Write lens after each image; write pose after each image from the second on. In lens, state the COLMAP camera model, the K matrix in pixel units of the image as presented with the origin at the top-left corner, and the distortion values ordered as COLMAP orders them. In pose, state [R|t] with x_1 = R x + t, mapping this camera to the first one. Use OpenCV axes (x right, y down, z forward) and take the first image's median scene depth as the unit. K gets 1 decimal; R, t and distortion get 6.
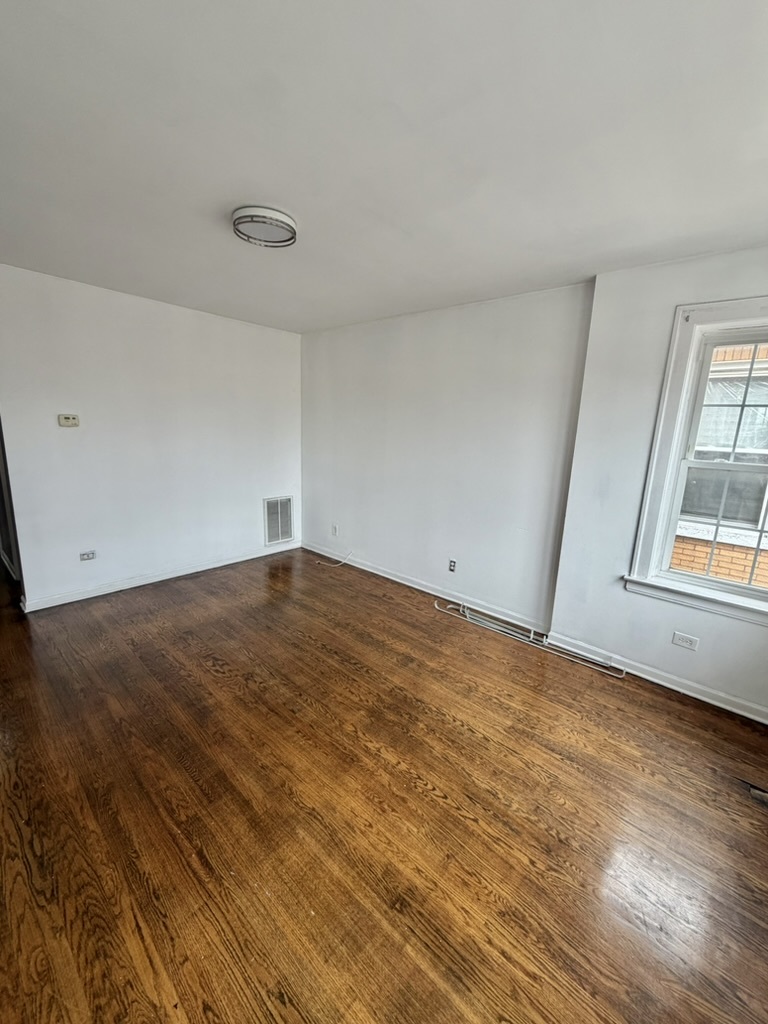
lens RADIAL K [[410.6, 0, 385.9], [0, 410.6, 509.2], [0, 0, 1]] dist [0.003915, 0.000575]
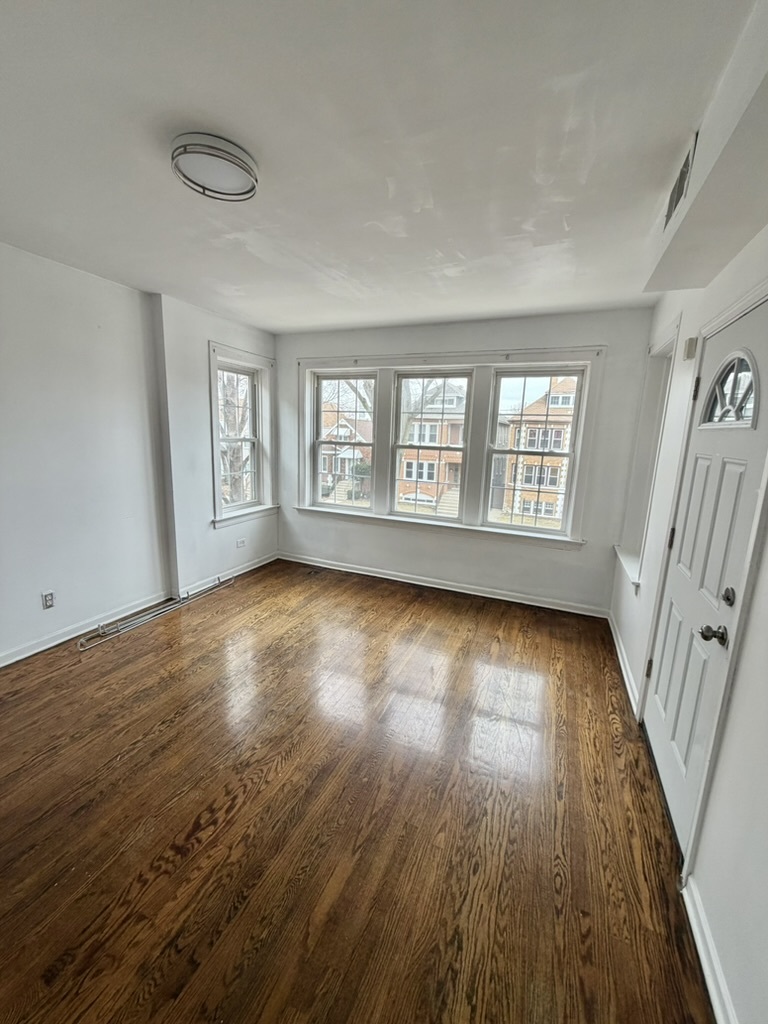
lens RADIAL K [[410.6, 0, 384.8], [0, 410.6, 511.7], [0, 0, 1]] dist [0.003915, 0.000575]
pose [[-0.320127, -0.231314, 0.918702, -0.892400], [0.142019, 0.947059, 0.287941, -0.187781], [-0.936669, 0.222651, -0.270328, 0.764837]]
